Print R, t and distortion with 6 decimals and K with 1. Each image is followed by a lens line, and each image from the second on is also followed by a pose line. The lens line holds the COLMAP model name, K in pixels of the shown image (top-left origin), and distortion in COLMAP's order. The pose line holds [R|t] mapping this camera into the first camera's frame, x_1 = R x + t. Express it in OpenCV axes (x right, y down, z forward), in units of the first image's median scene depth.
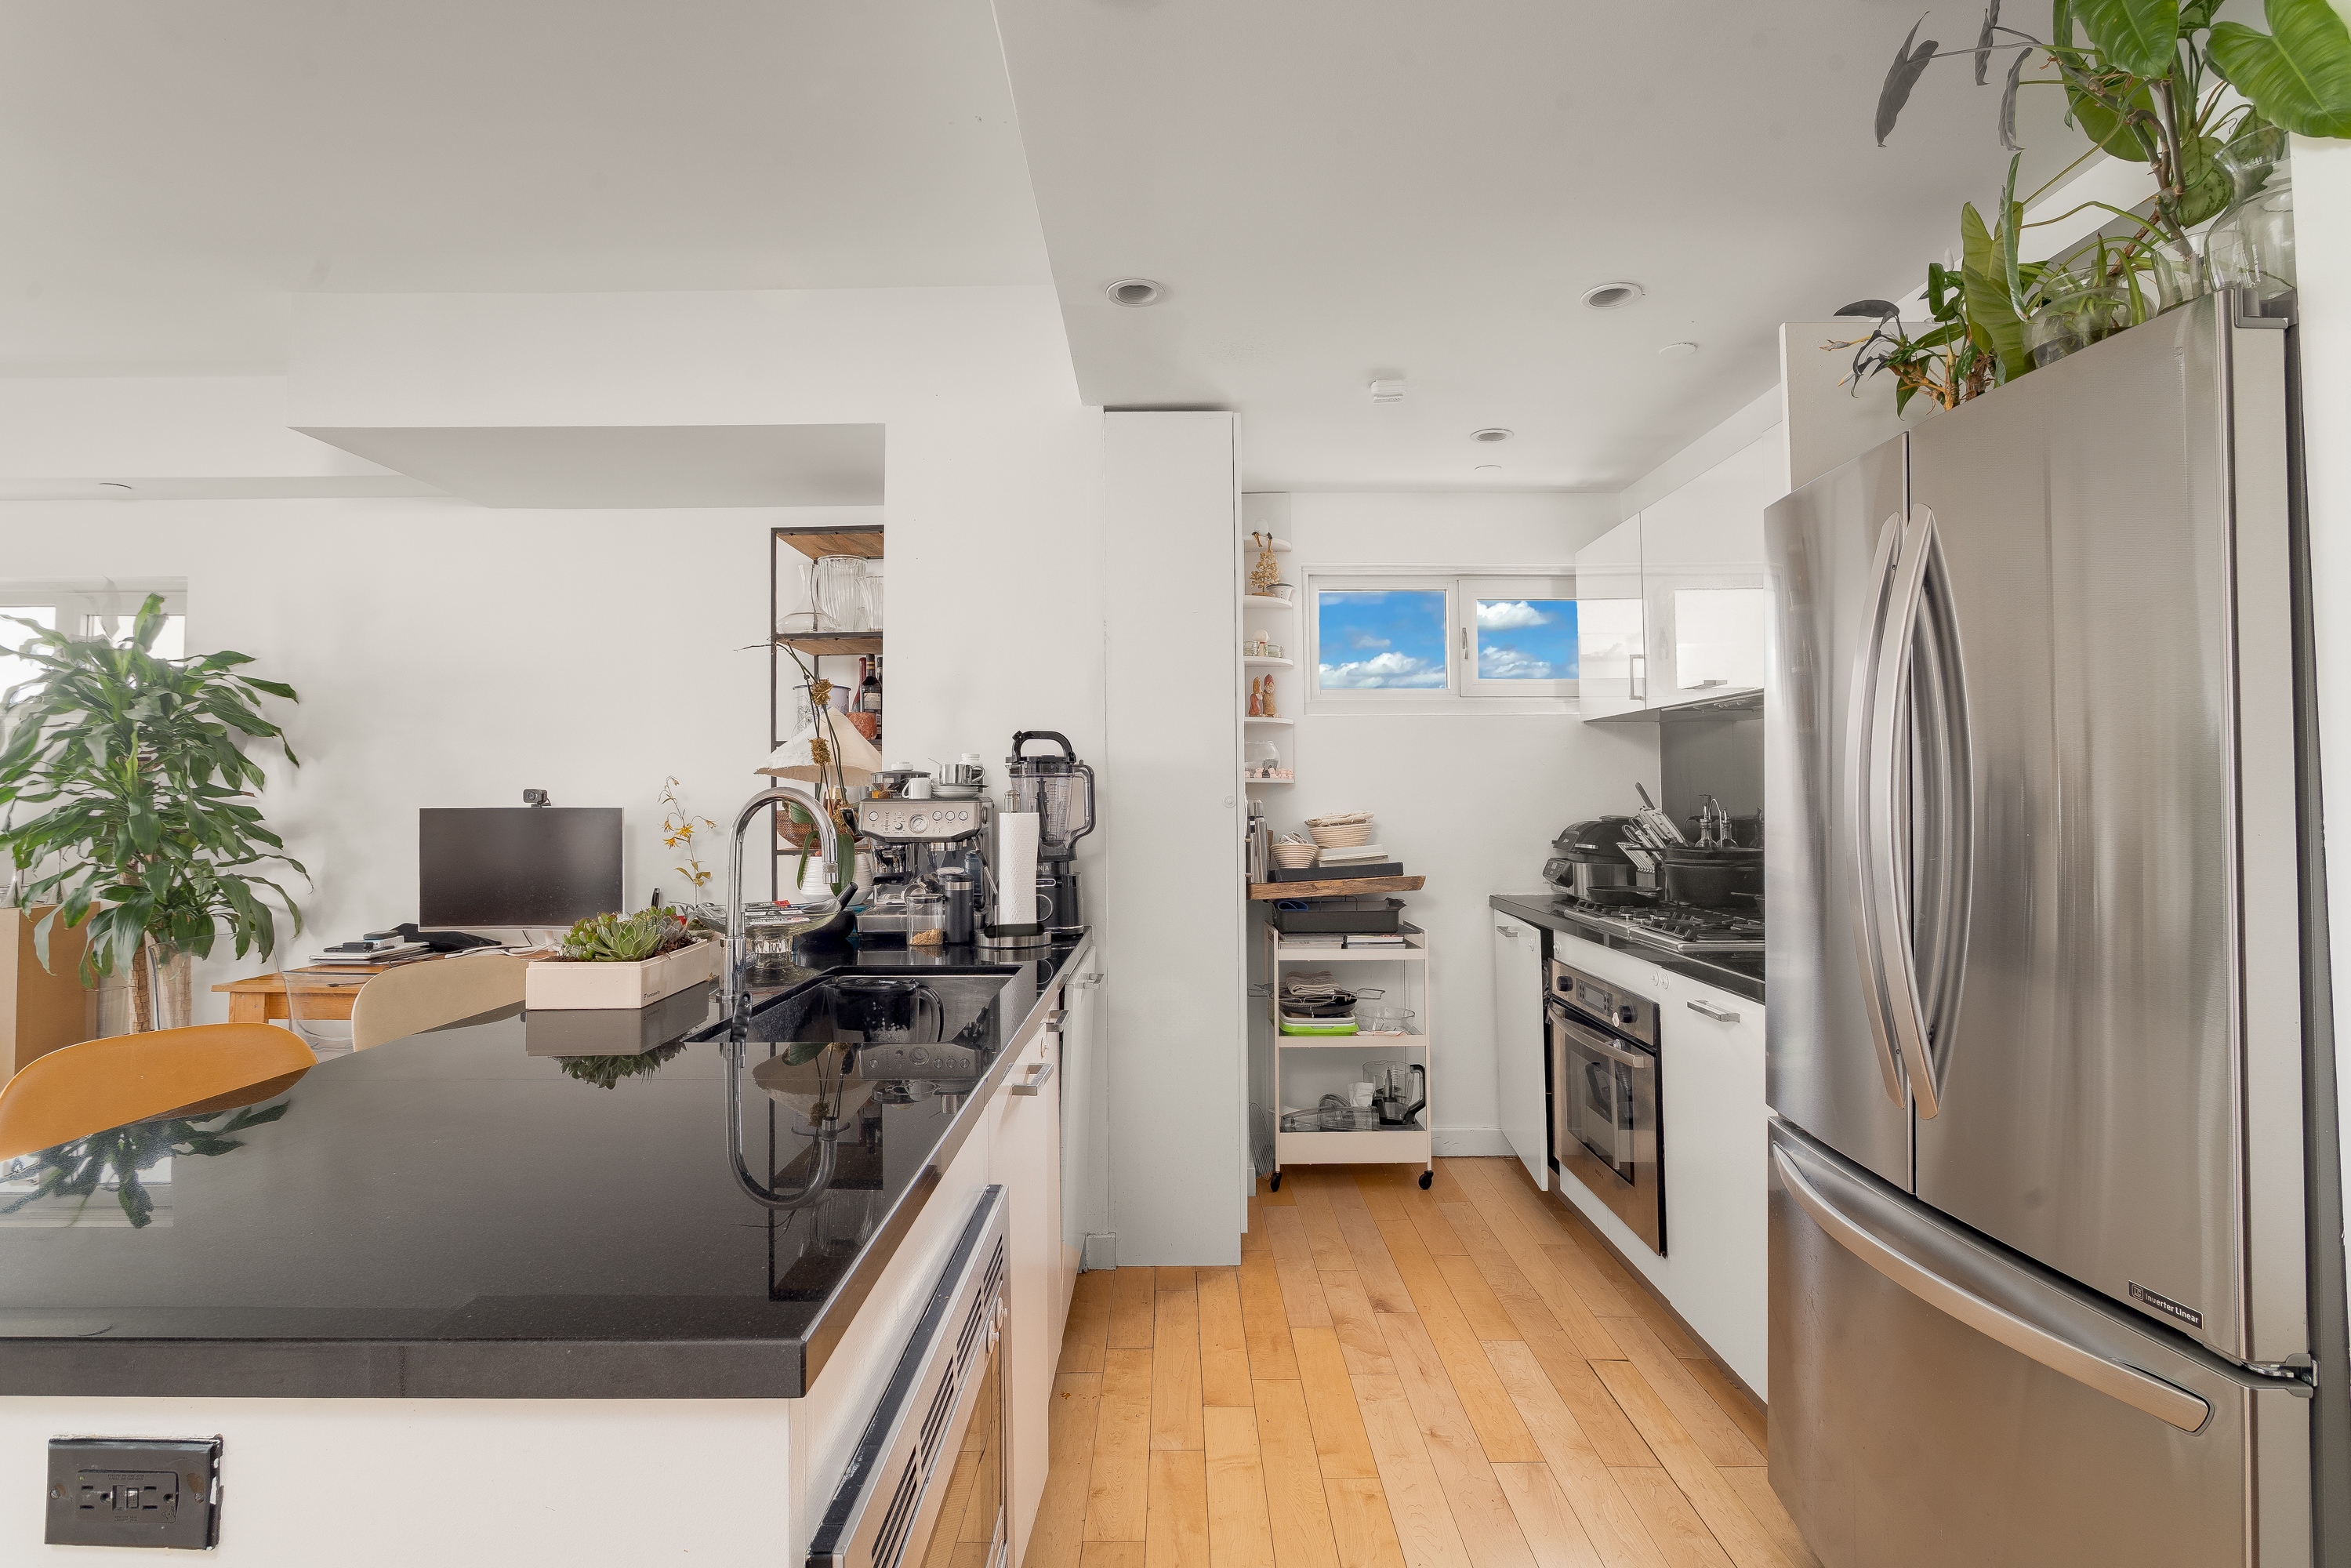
lens RADIAL K [[1136.0, 0, 1178.6], [0, 1136.0, 756.2], [0, 0, 1]] dist [-0.008180, -0.000042]
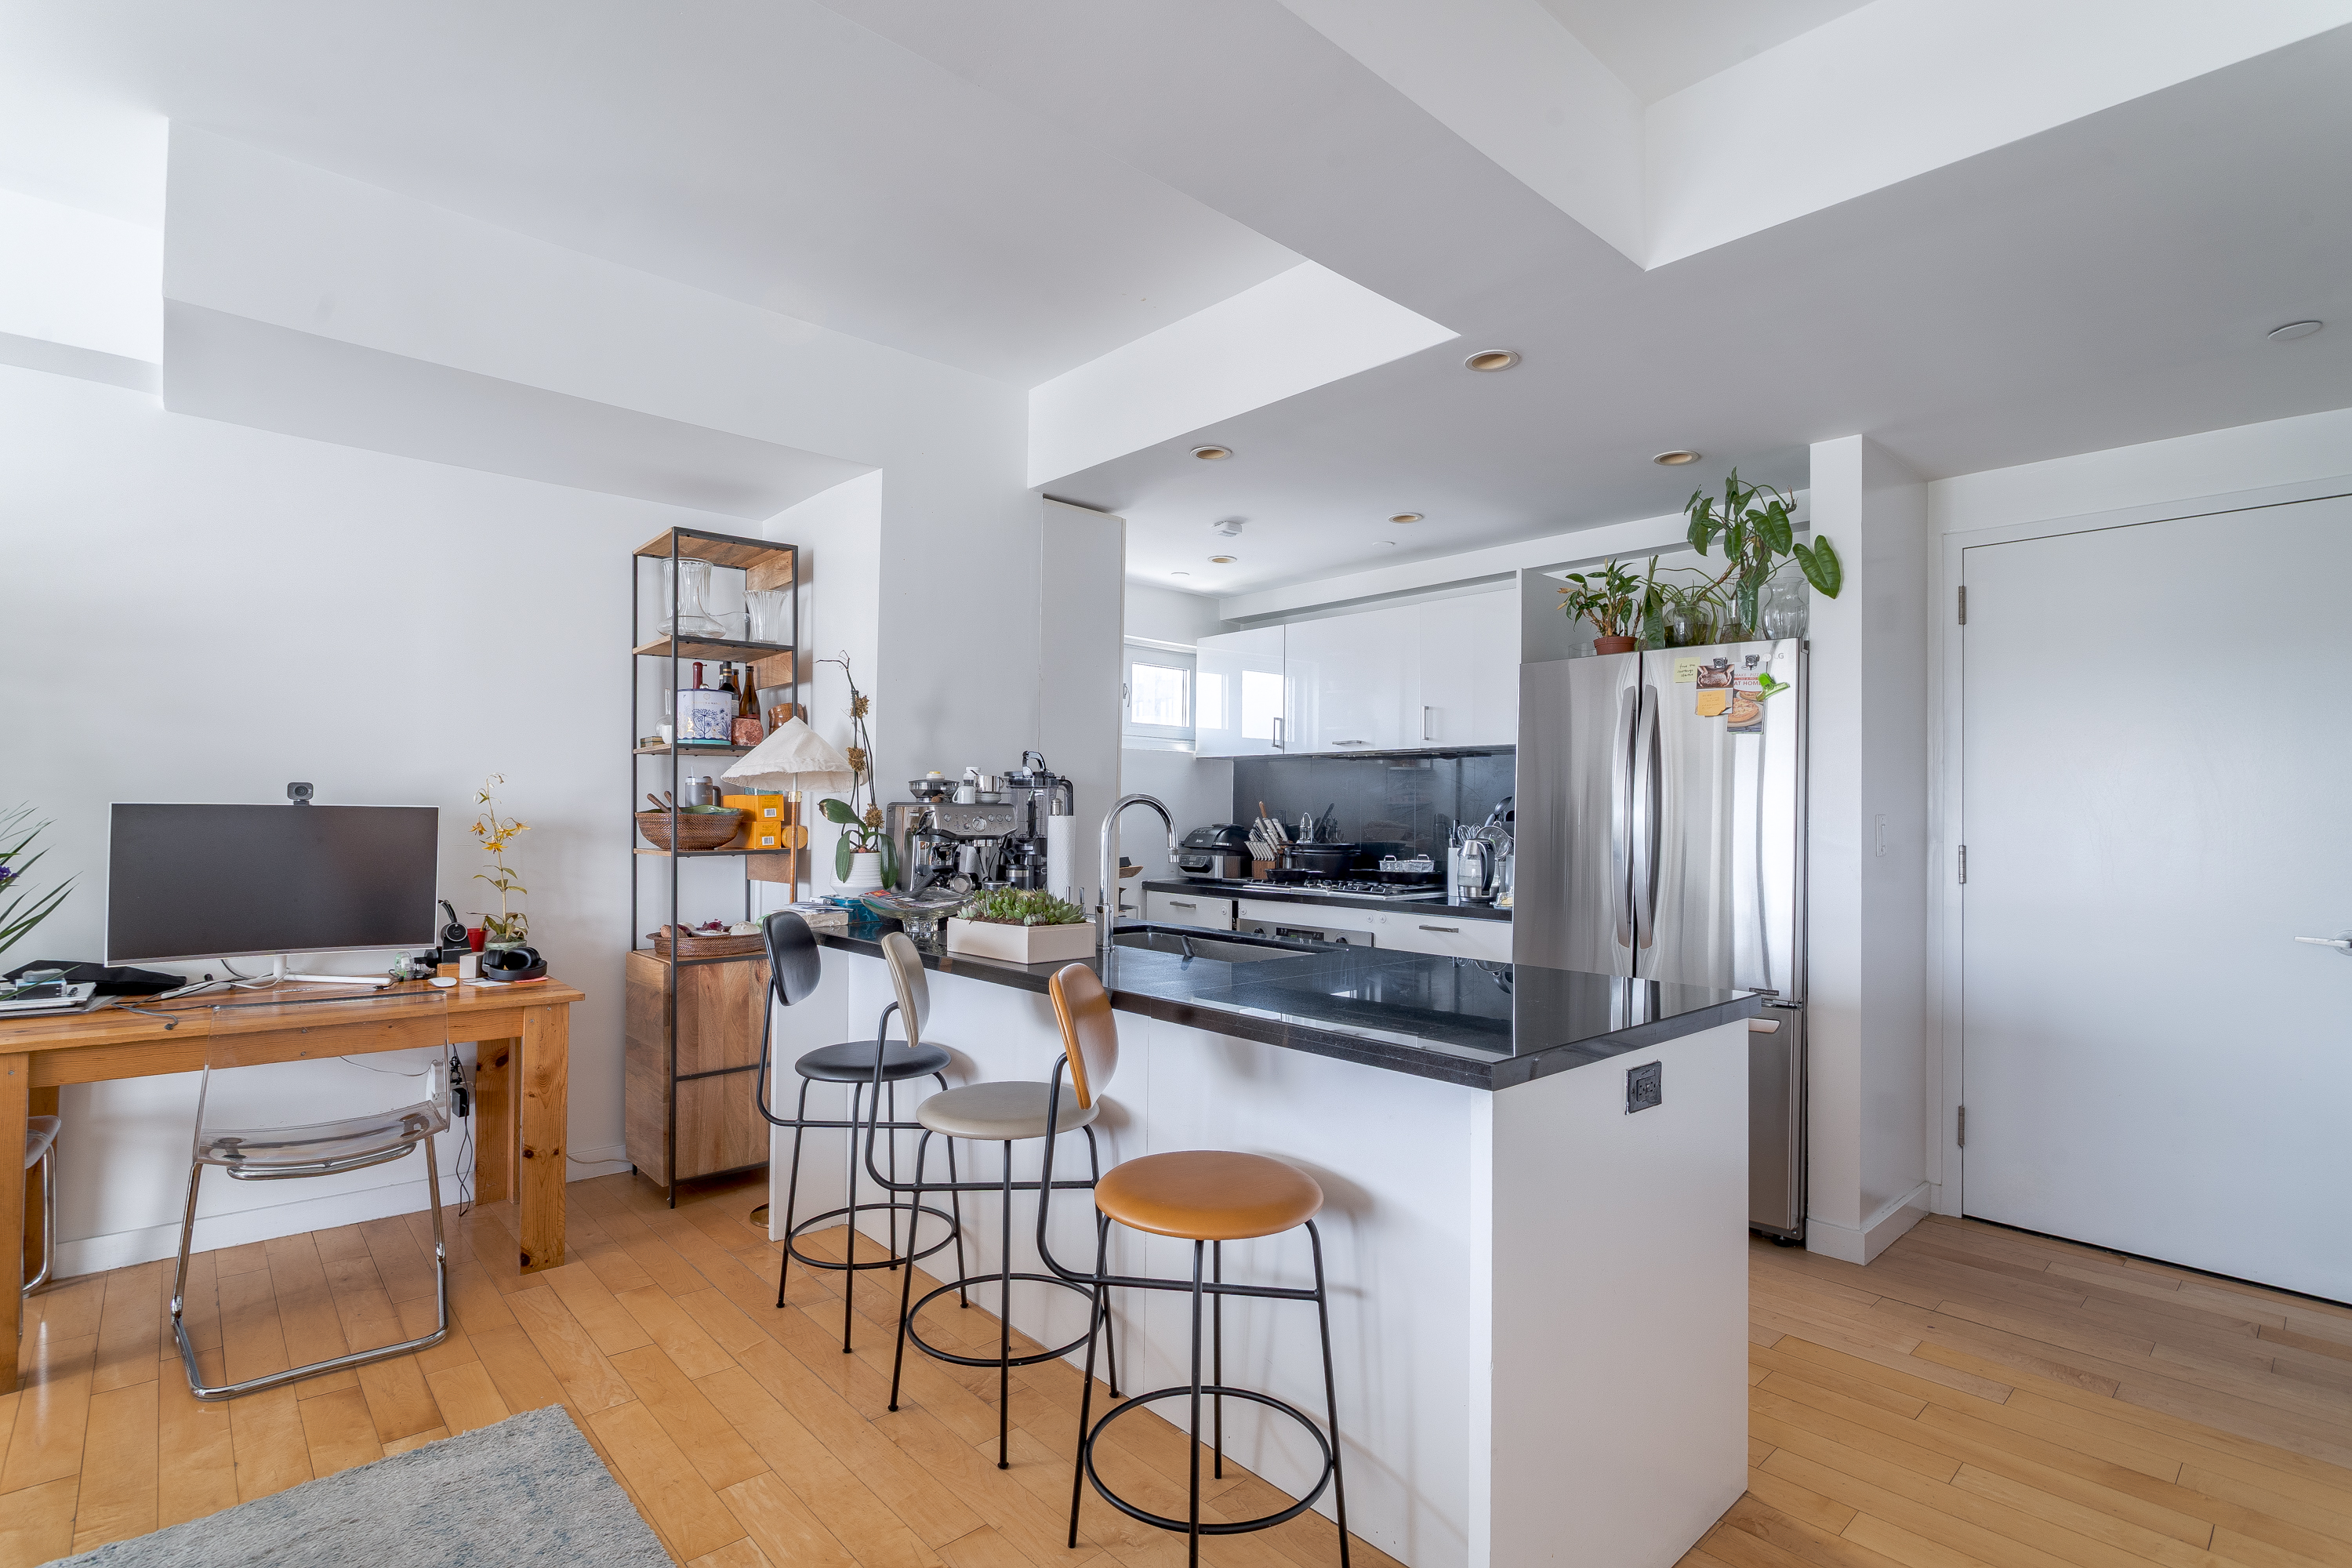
lens RADIAL K [[1120.2, 0, 1173.4], [0, 1120.2, 810.1], [0, 0, 1]] dist [-0.001172, -0.000504]
pose [[0.739734, 0.015557, 0.672719, -0.656456], [-0.038550, 0.999071, 0.019285, 0.009361], [-0.671794, -0.040199, 0.739646, -0.020686]]
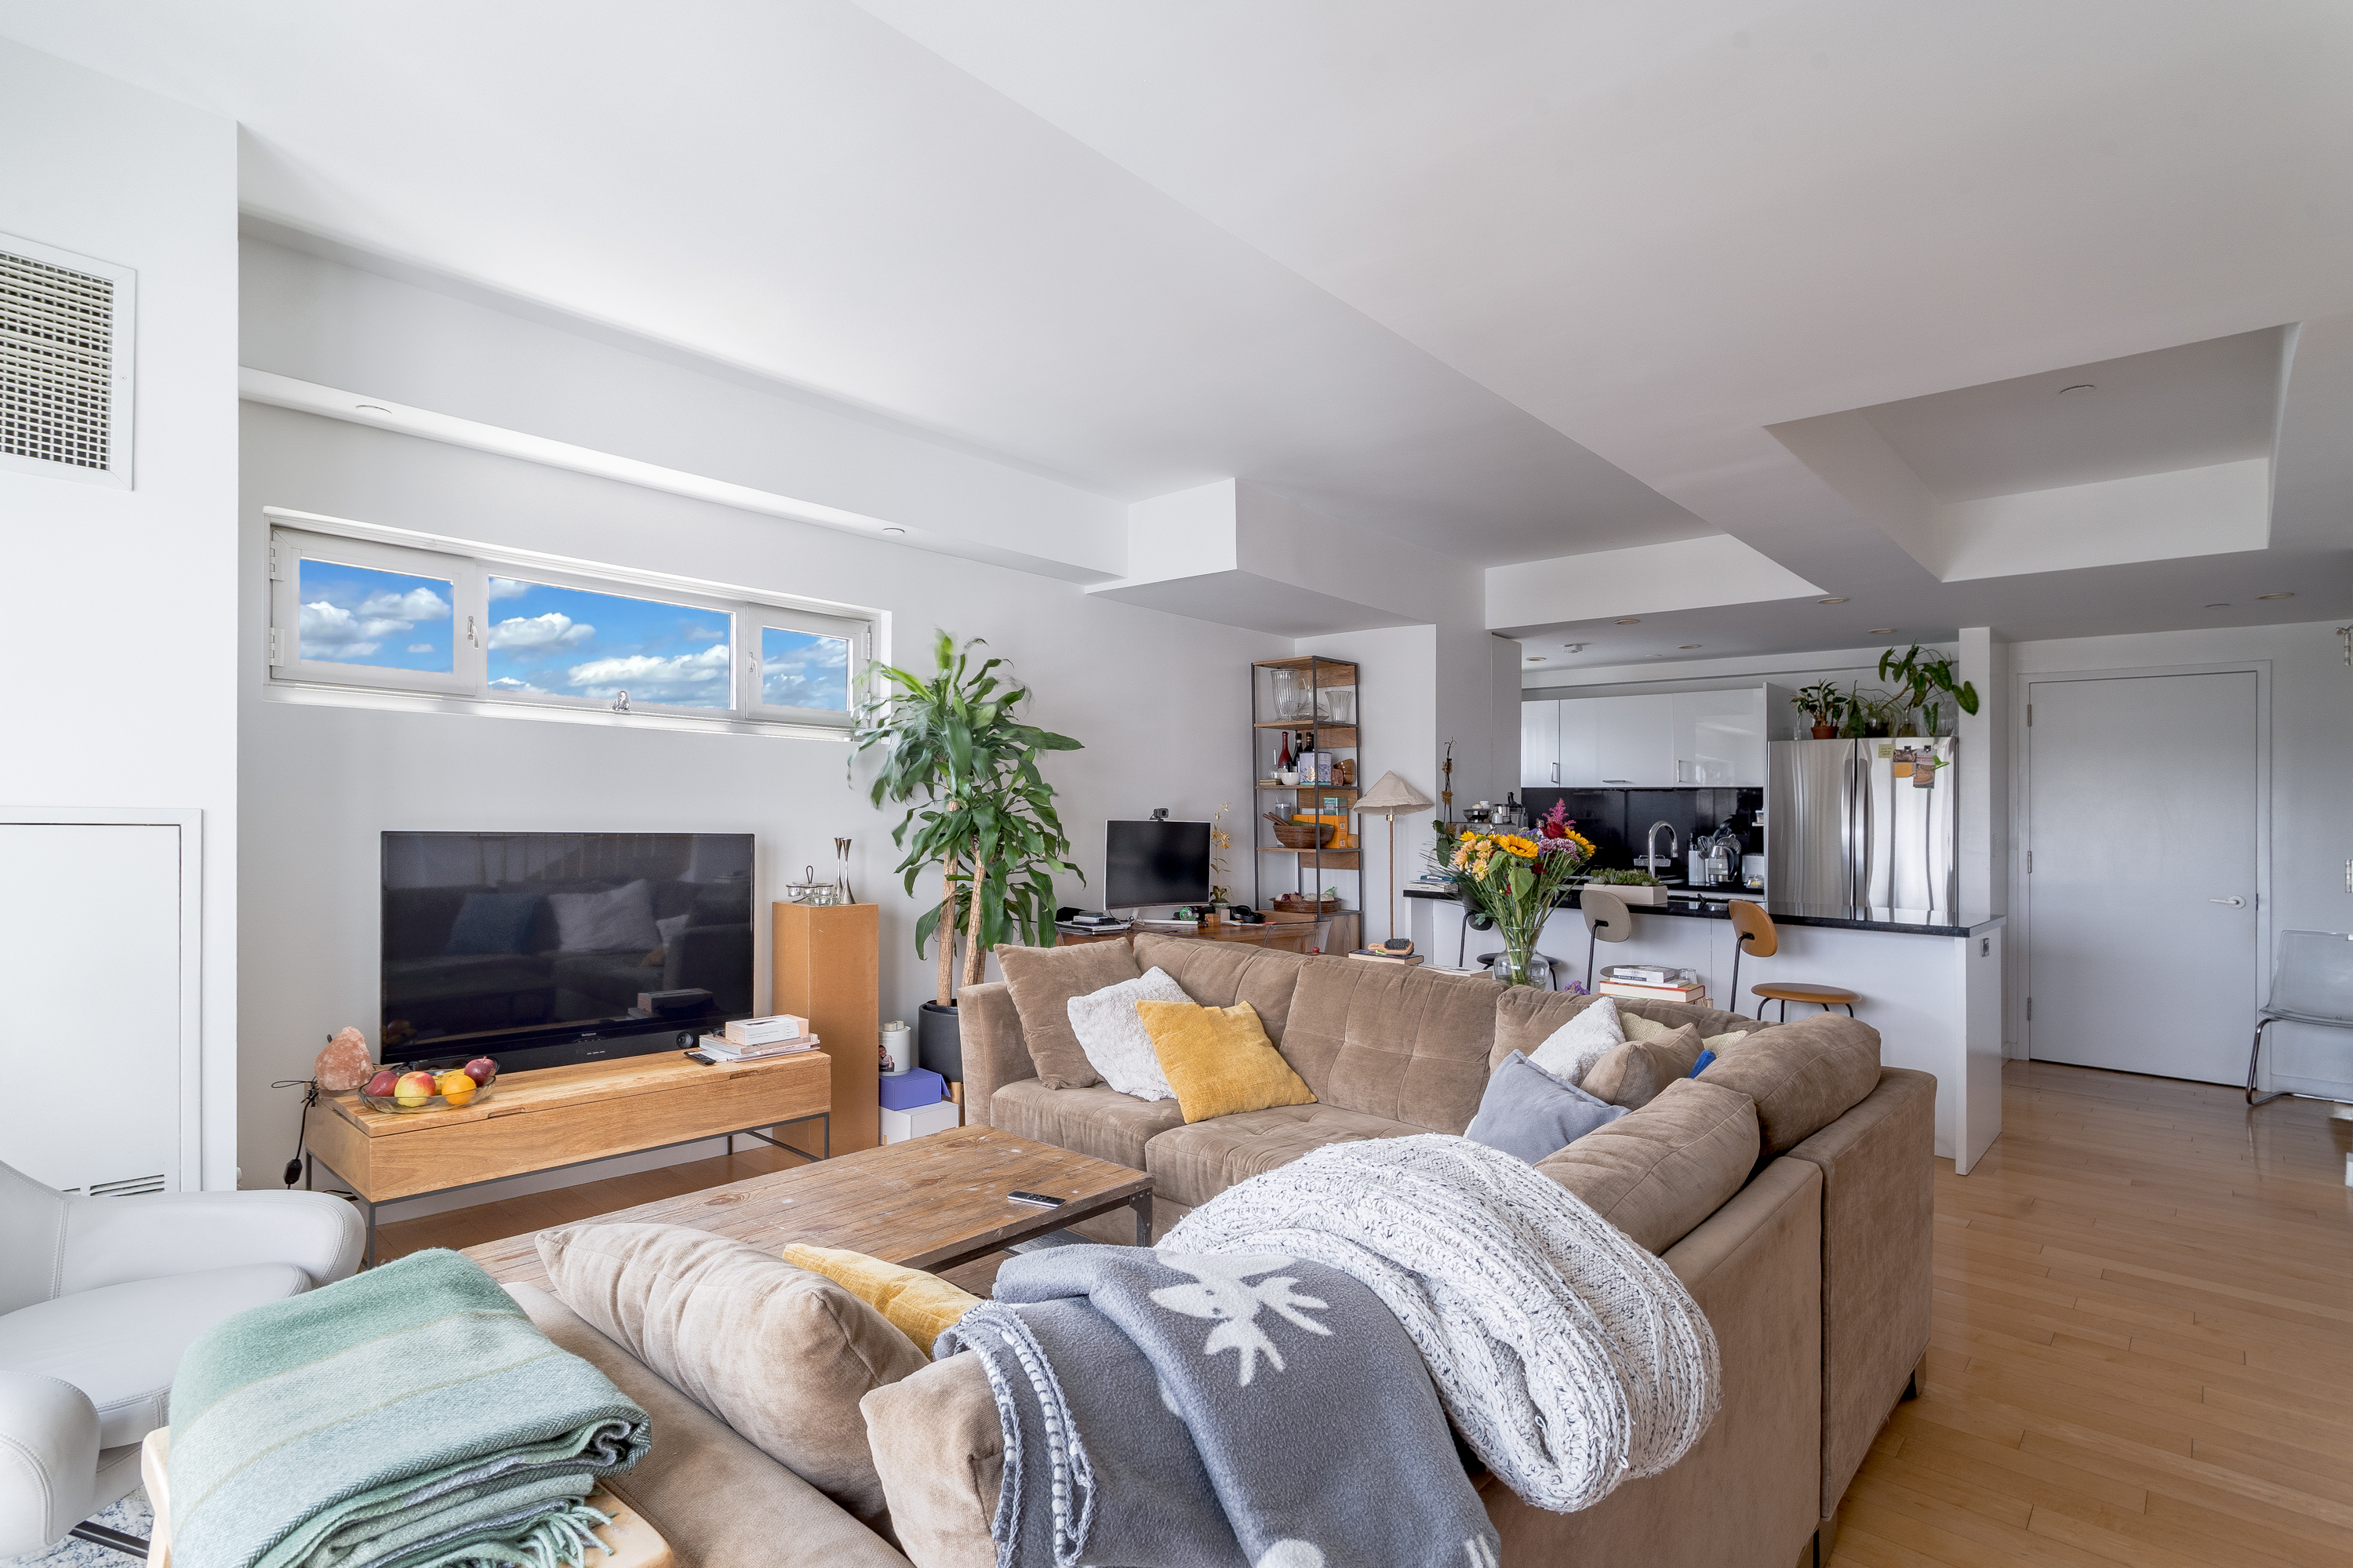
lens RADIAL K [[1120.7, 0, 1173.9], [0, 1120.7, 810.1], [0, 0, 1]] dist [-0.001172, -0.000504]
pose [[0.688183, 0.019603, 0.725272, -1.626726], [-0.051906, 0.998404, 0.022267, -0.001993], [-0.723678, -0.052970, 0.688102, 0.006903]]
